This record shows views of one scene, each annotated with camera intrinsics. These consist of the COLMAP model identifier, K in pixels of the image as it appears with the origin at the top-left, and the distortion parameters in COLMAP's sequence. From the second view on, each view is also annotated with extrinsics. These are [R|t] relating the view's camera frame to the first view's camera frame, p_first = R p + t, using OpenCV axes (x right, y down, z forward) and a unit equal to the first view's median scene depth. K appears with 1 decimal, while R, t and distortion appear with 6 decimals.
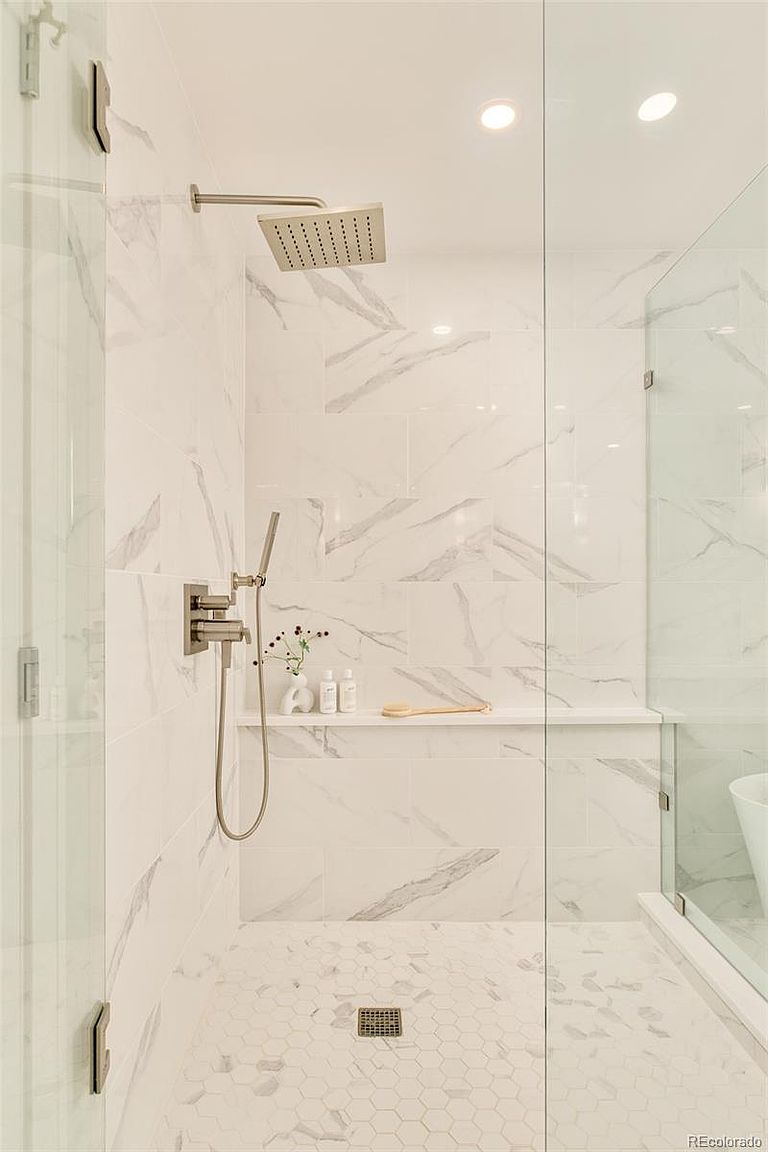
lens RADIAL K [[647.1, 0, 383.8], [0, 647.1, 583.7], [0, 0, 1]] dist [-0.000572, 0.000197]
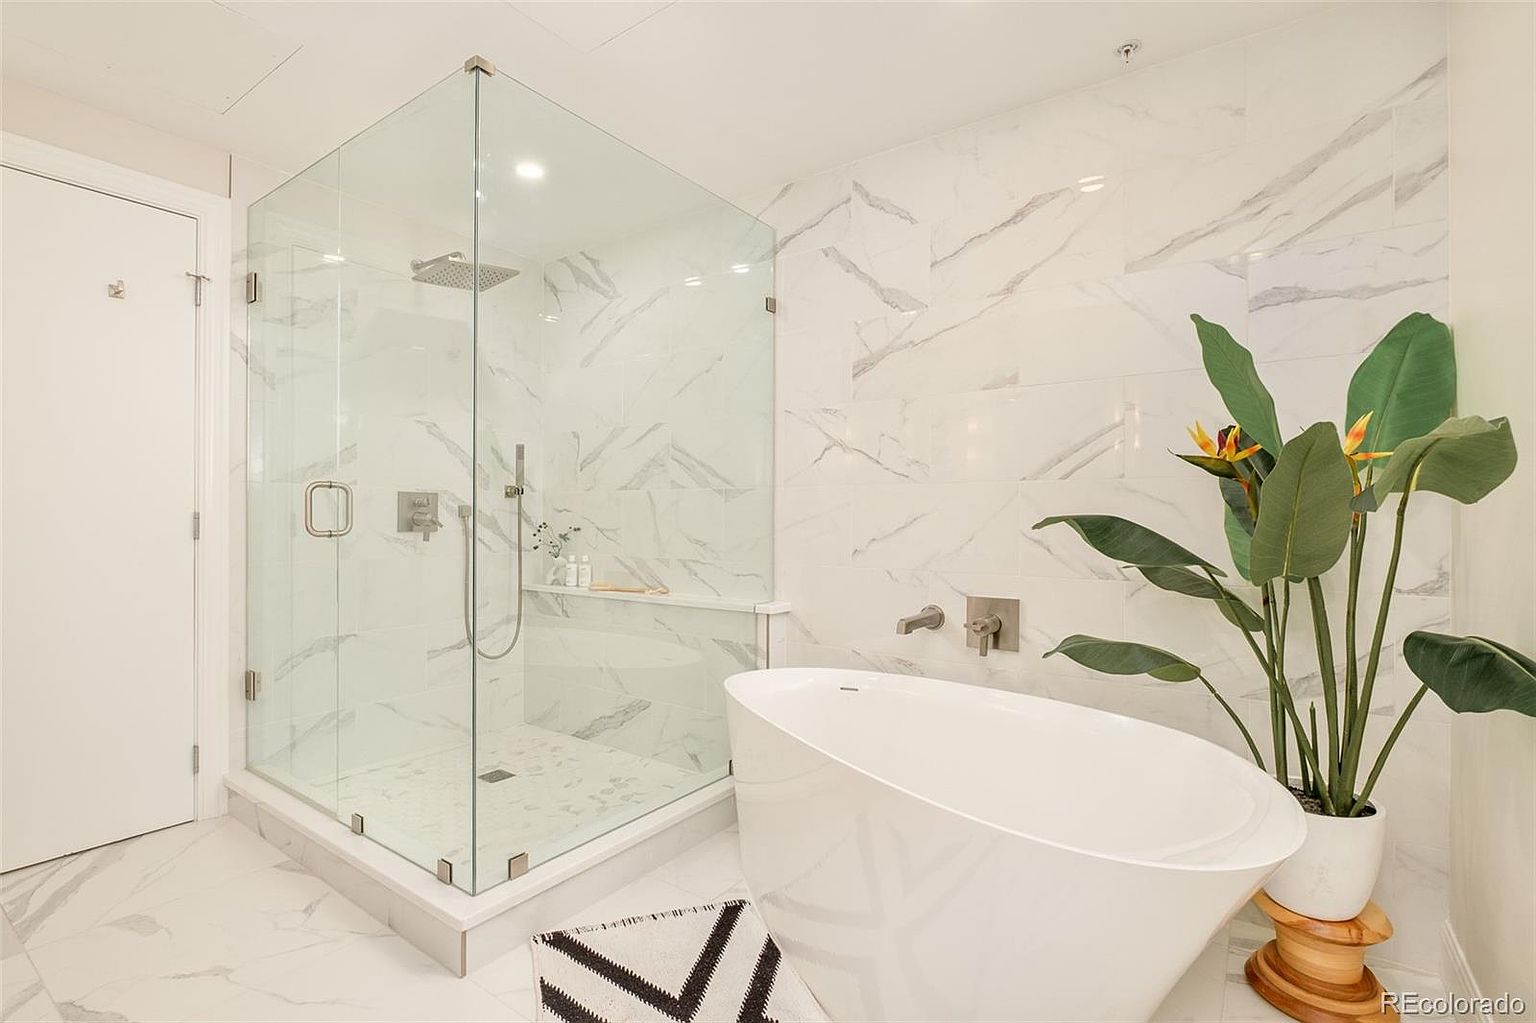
lens RADIAL K [[720.8, 0, 768.2], [0, 720.8, 504.2], [0, 0, 1]] dist [-0.005789, 0.000506]
pose [[0.814195, -0.004254, -0.580576, 1.117214], [0.003610, 0.999991, -0.002265, 0.028630], [0.580581, -0.000251, 0.814203, -0.008804]]
